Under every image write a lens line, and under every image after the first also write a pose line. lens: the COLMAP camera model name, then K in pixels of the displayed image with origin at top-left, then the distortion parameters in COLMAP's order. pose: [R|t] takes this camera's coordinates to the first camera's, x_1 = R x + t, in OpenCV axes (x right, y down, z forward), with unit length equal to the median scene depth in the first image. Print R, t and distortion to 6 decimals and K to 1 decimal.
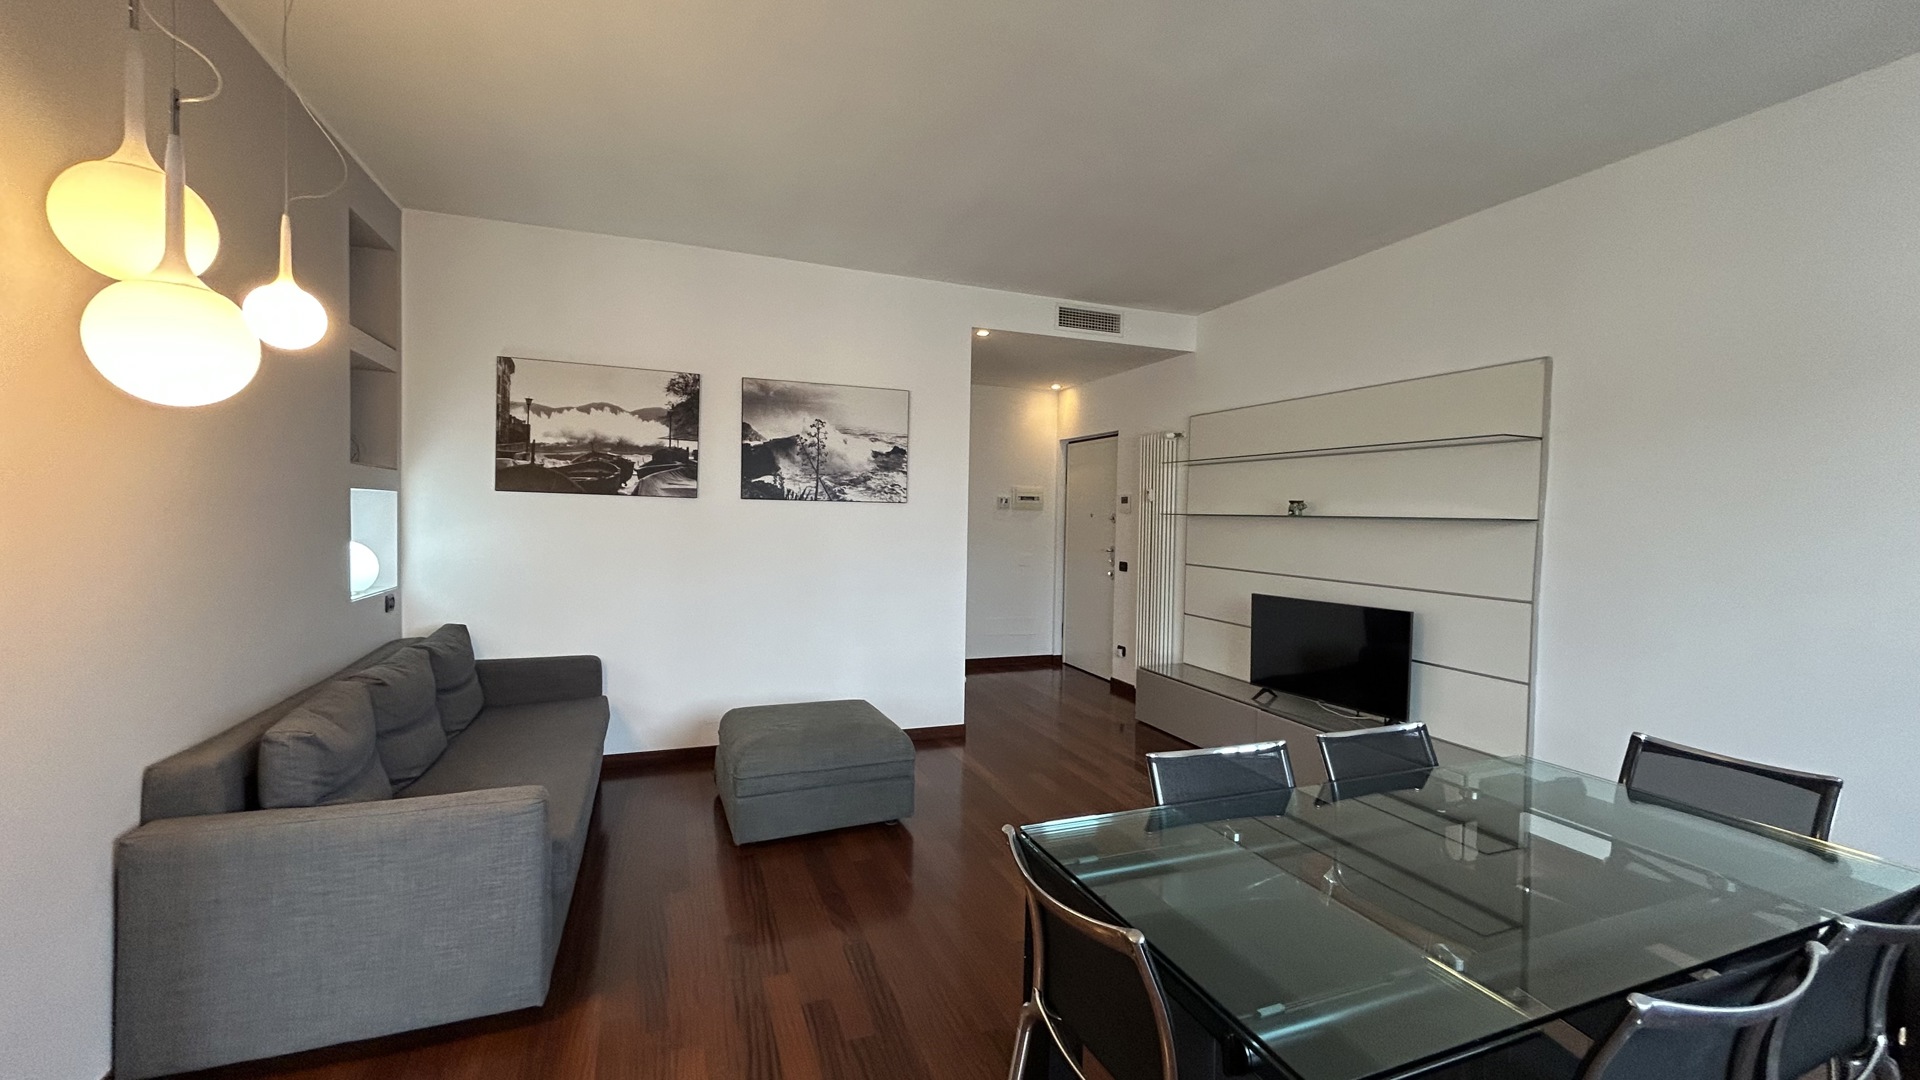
lens RADIAL K [[776.0, 0, 961.2], [0, 776.0, 531.4], [0, 0, 1]] dist [0.012787, -0.000104]
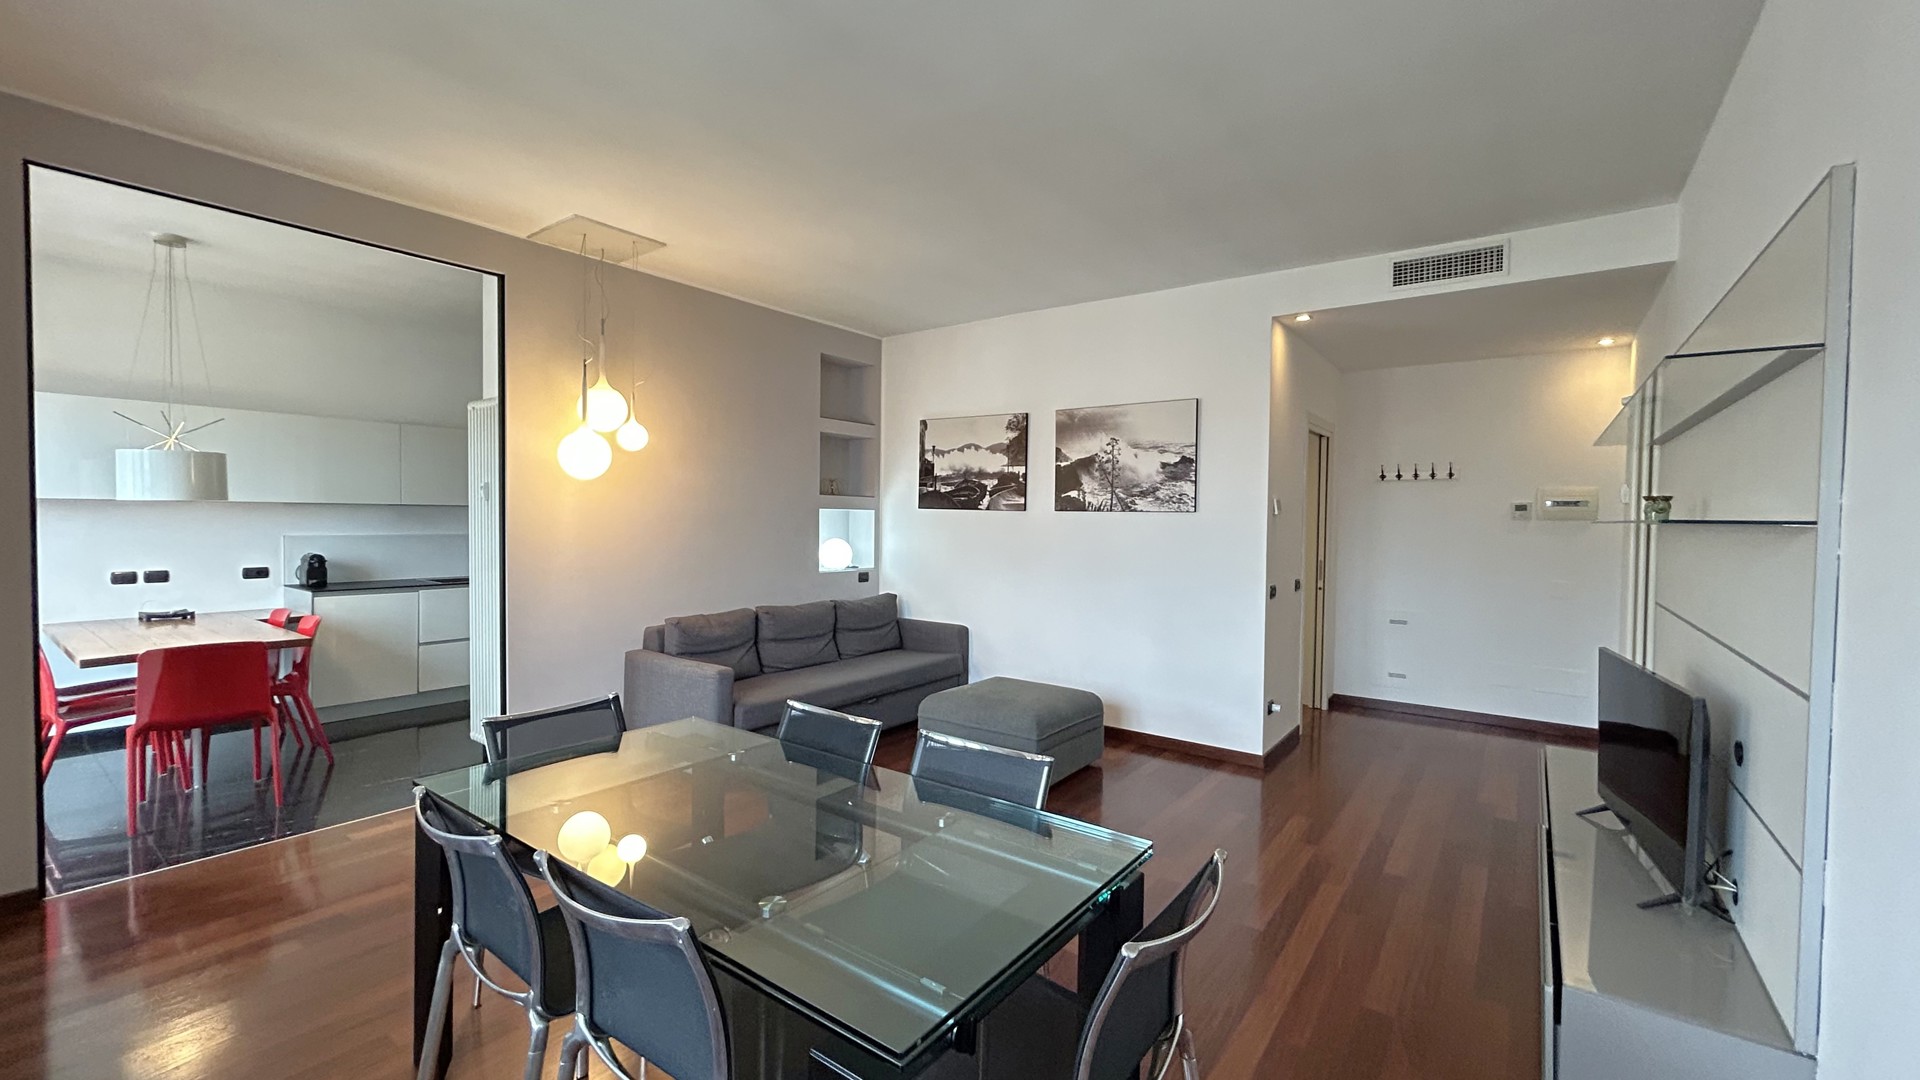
lens RADIAL K [[776.0, 0, 969.4], [0, 776.0, 542.7], [0, 0, 1]] dist [0.012787, -0.000104]
pose [[0.544759, 0.014820, -0.838462, 0.659900], [-0.021830, 0.999756, 0.003488, 0.006017], [0.838309, 0.016404, 0.544949, 0.235908]]
